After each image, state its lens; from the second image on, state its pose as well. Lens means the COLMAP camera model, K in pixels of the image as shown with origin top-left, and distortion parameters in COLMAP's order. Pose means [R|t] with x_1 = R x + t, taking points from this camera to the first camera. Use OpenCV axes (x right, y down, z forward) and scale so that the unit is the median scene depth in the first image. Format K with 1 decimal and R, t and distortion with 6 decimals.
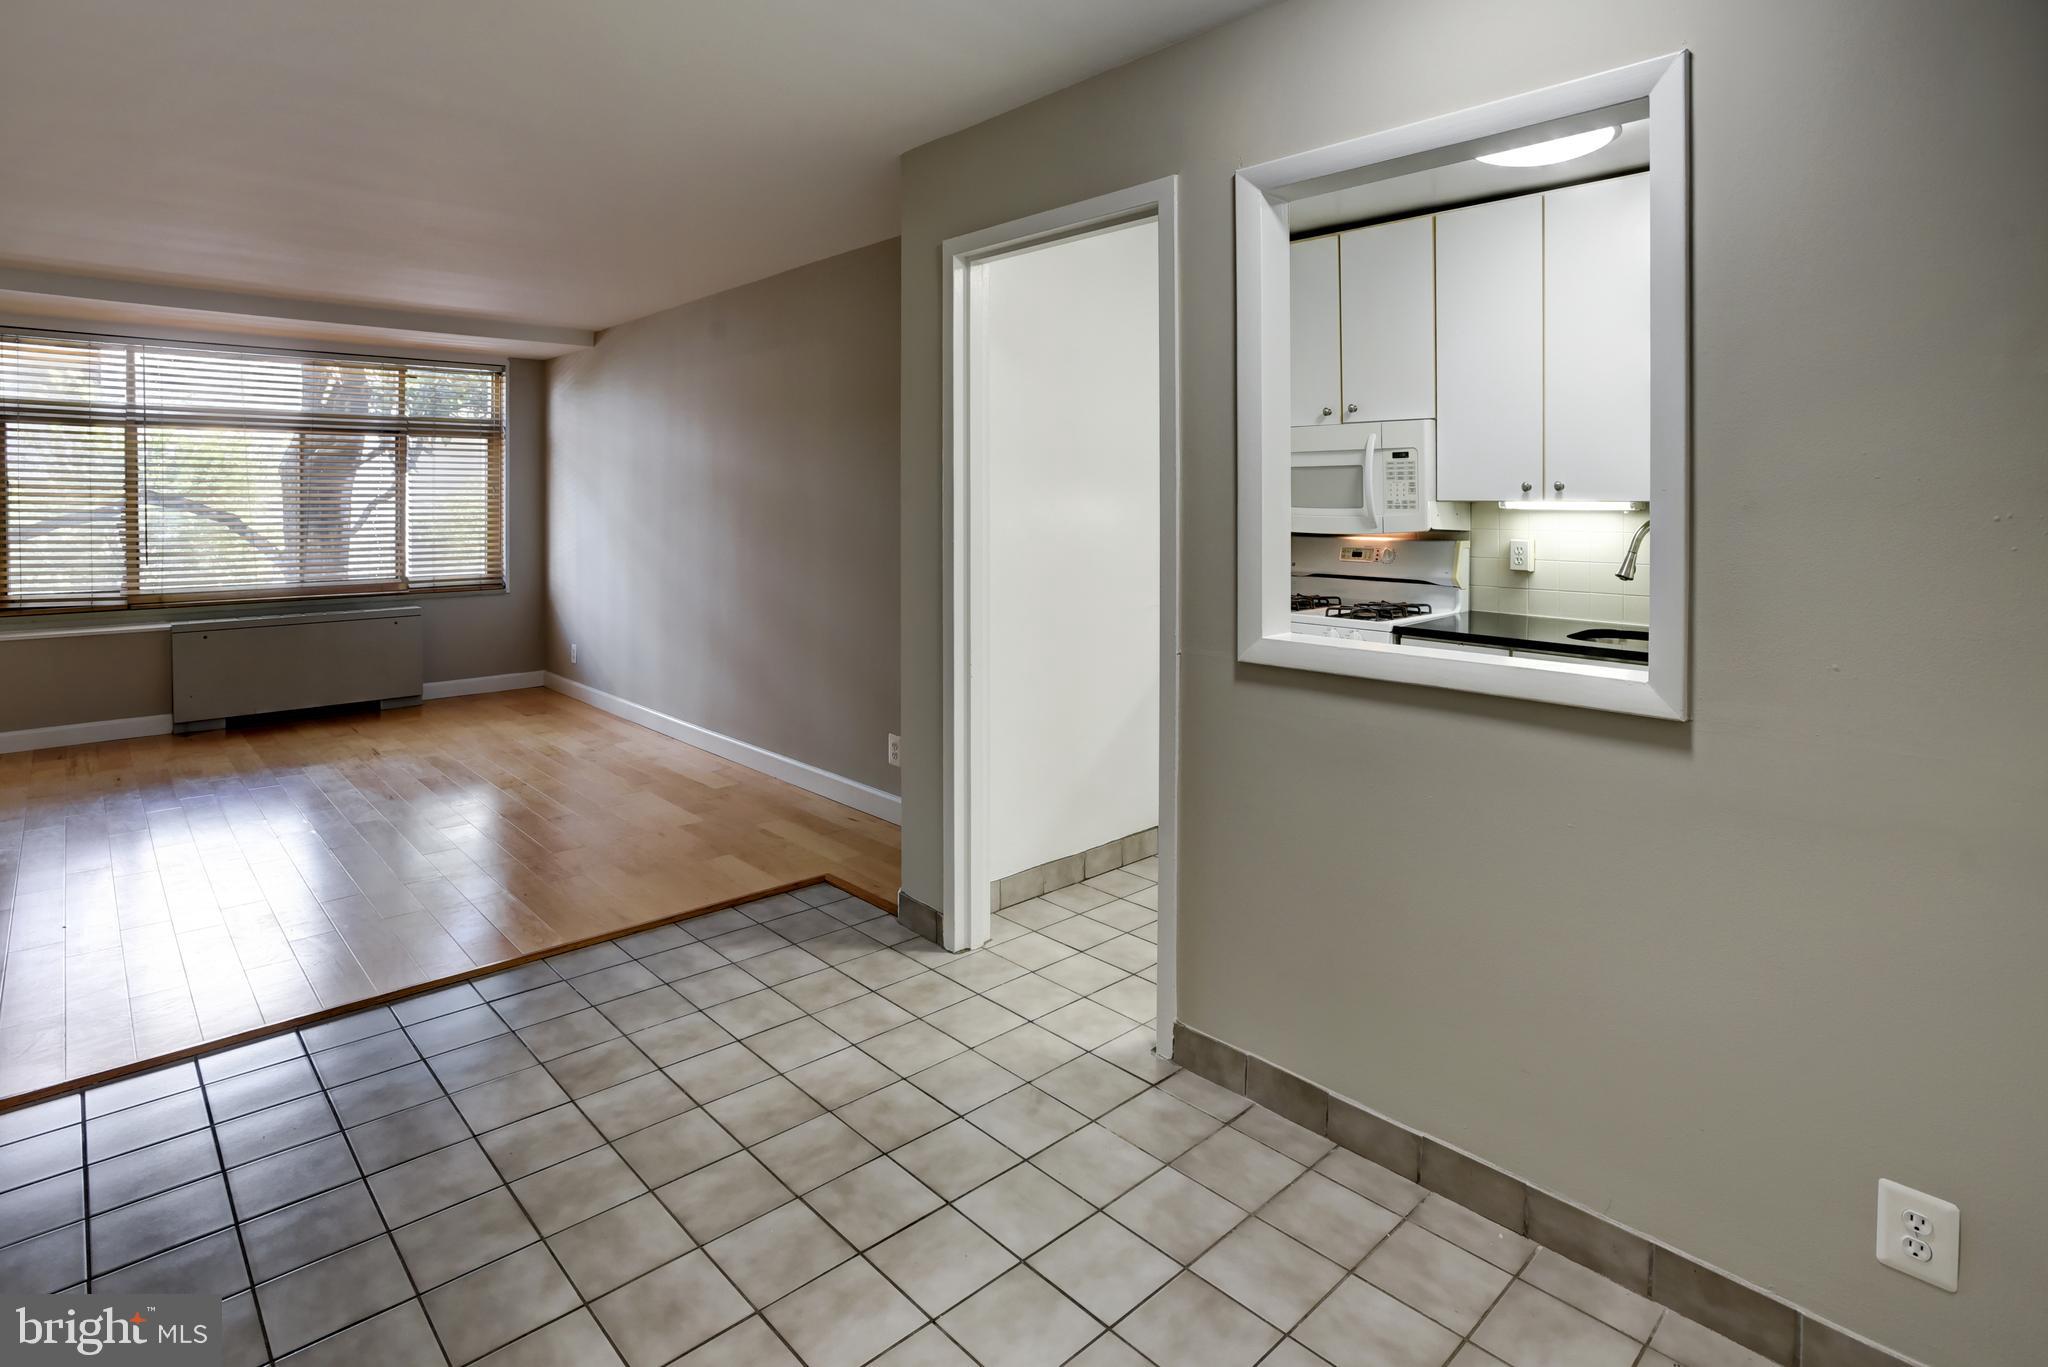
lens RADIAL K [[1057.9, 0, 1021.2], [0, 1057.9, 521.2], [0, 0, 1]] dist [-0.046234, 0.013336]
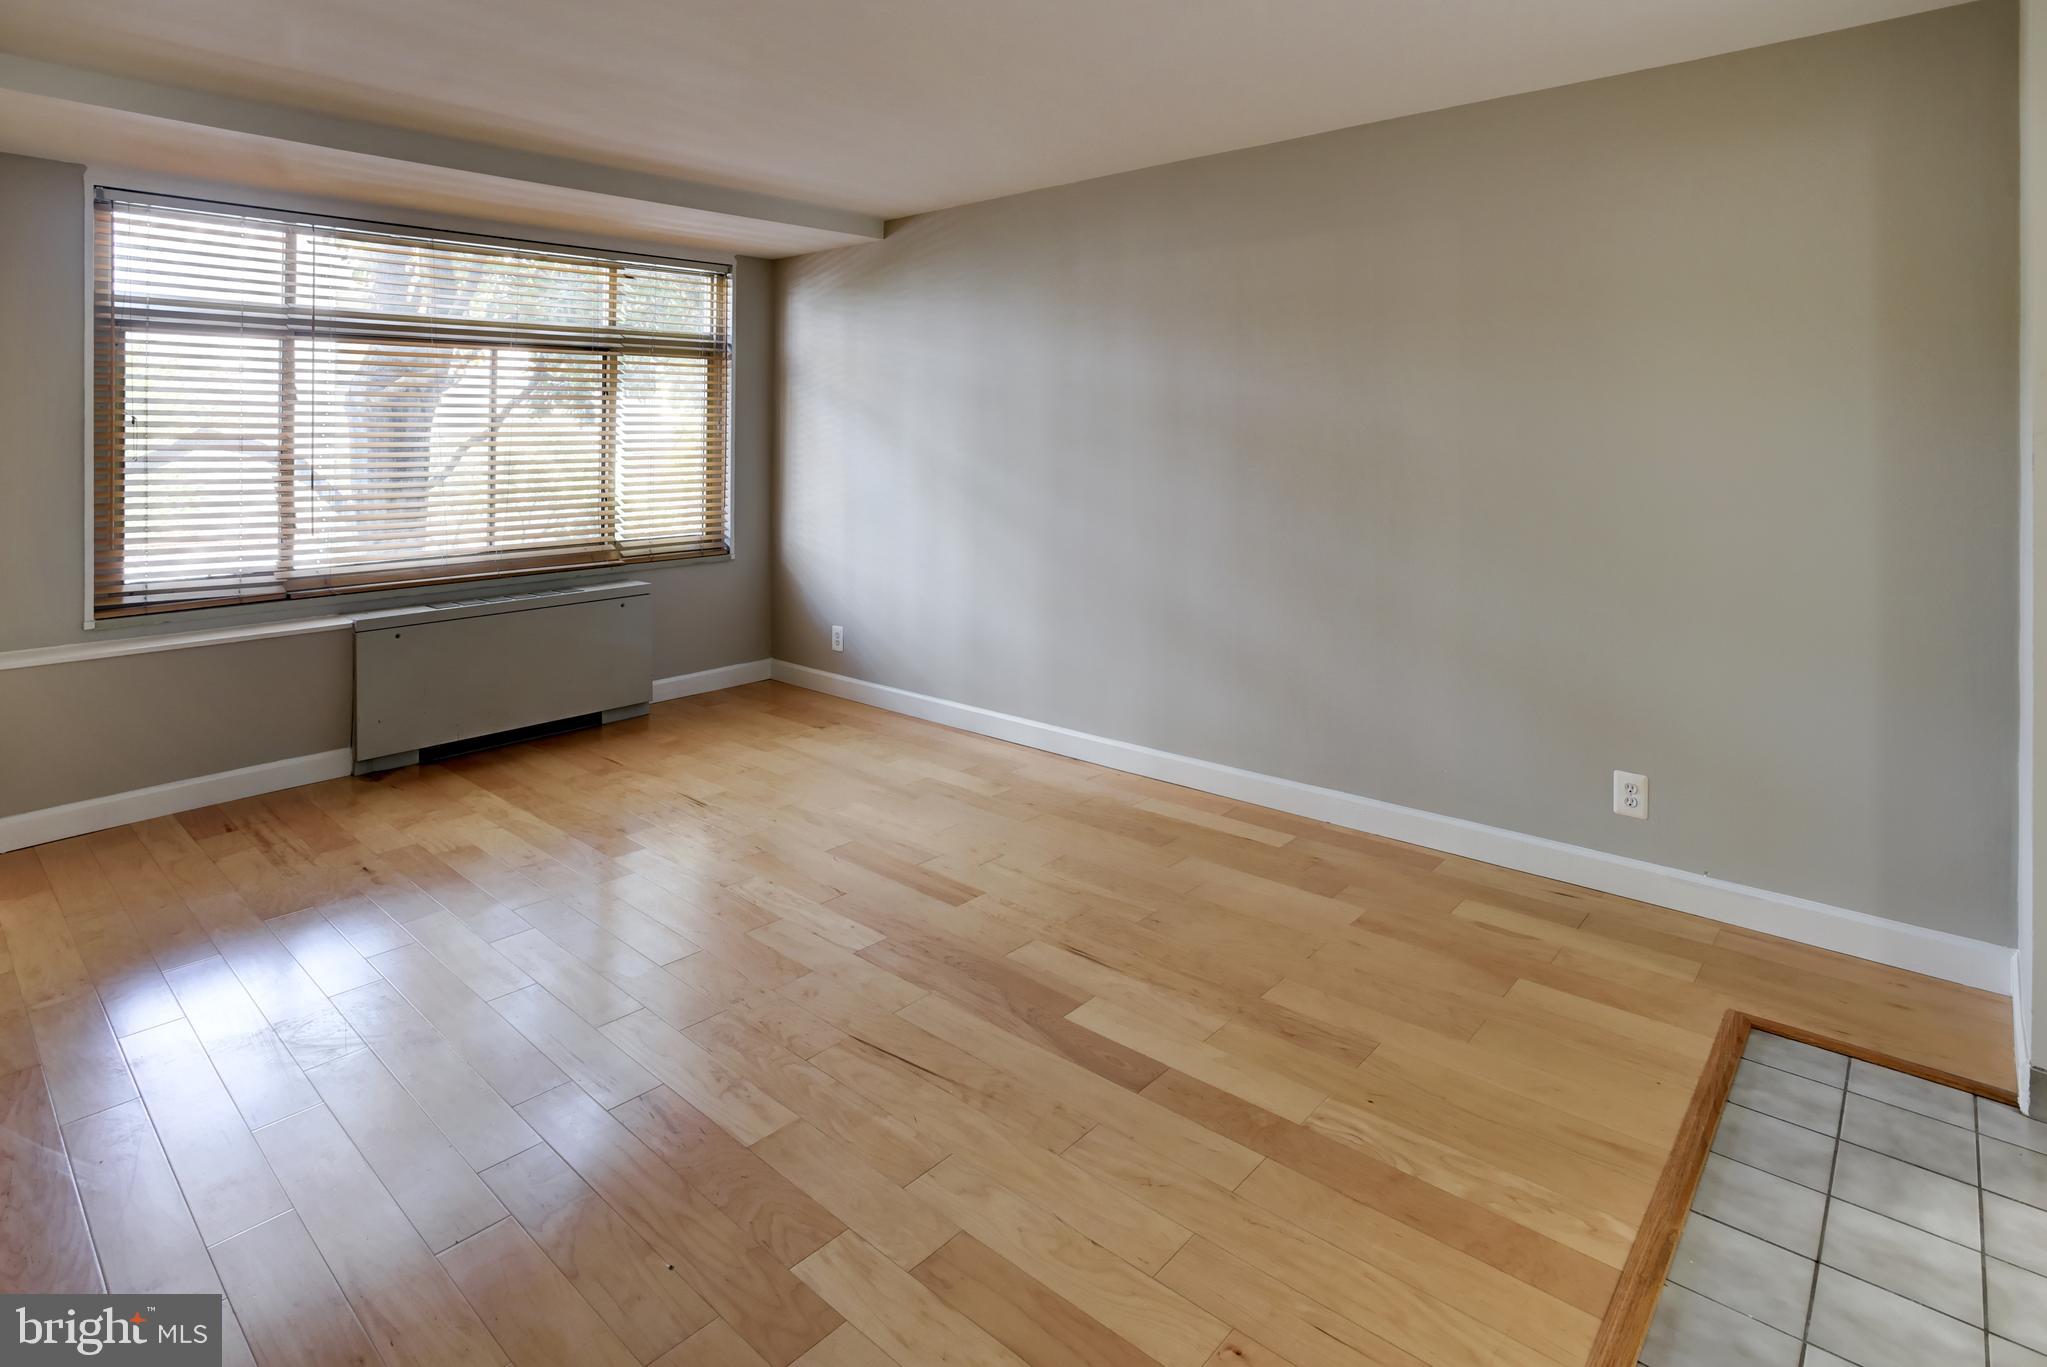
lens RADIAL K [[1057.4, 0, 986.2], [0, 1057.4, 422.6], [0, 0, 1]] dist [-0.046234, 0.013336]
pose [[0.996025, -0.004661, 0.088954, -0.459258], [0.007136, 0.999596, -0.027529, -0.011560], [-0.088789, 0.028054, 0.995655, 0.255605]]
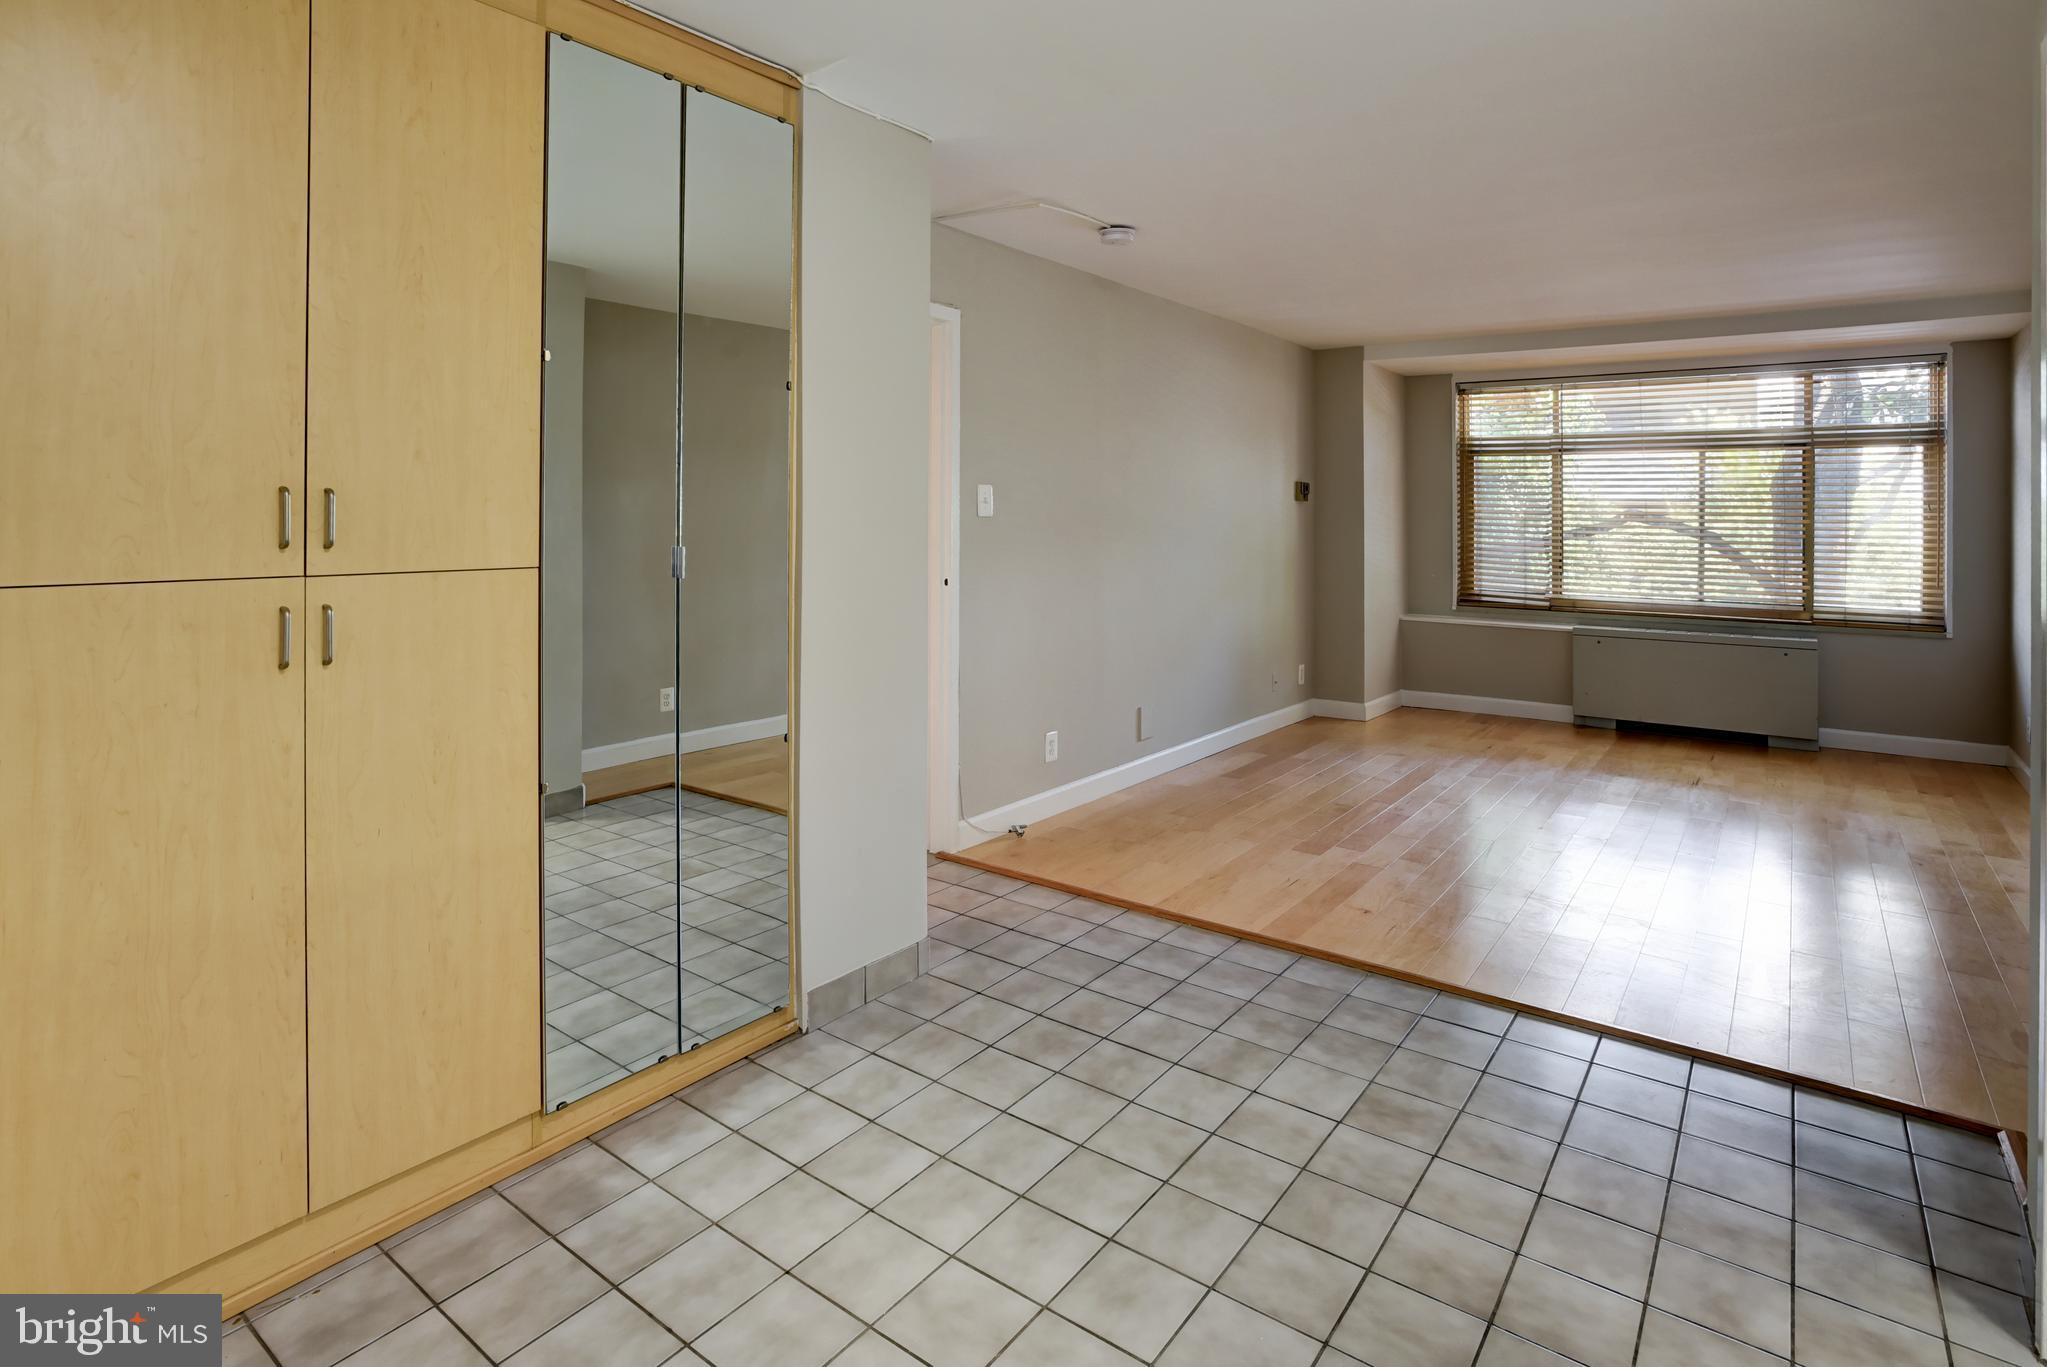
lens RADIAL K [[1057.4, 0, 1026.3], [0, 1057.4, 502.4], [0, 0, 1]] dist [-0.046234, 0.013336]
pose [[0.172284, -0.006220, -0.985028, 0.197139], [-0.032594, 0.999397, -0.012012, -0.002799], [0.984508, 0.034175, 0.171977, 0.208830]]
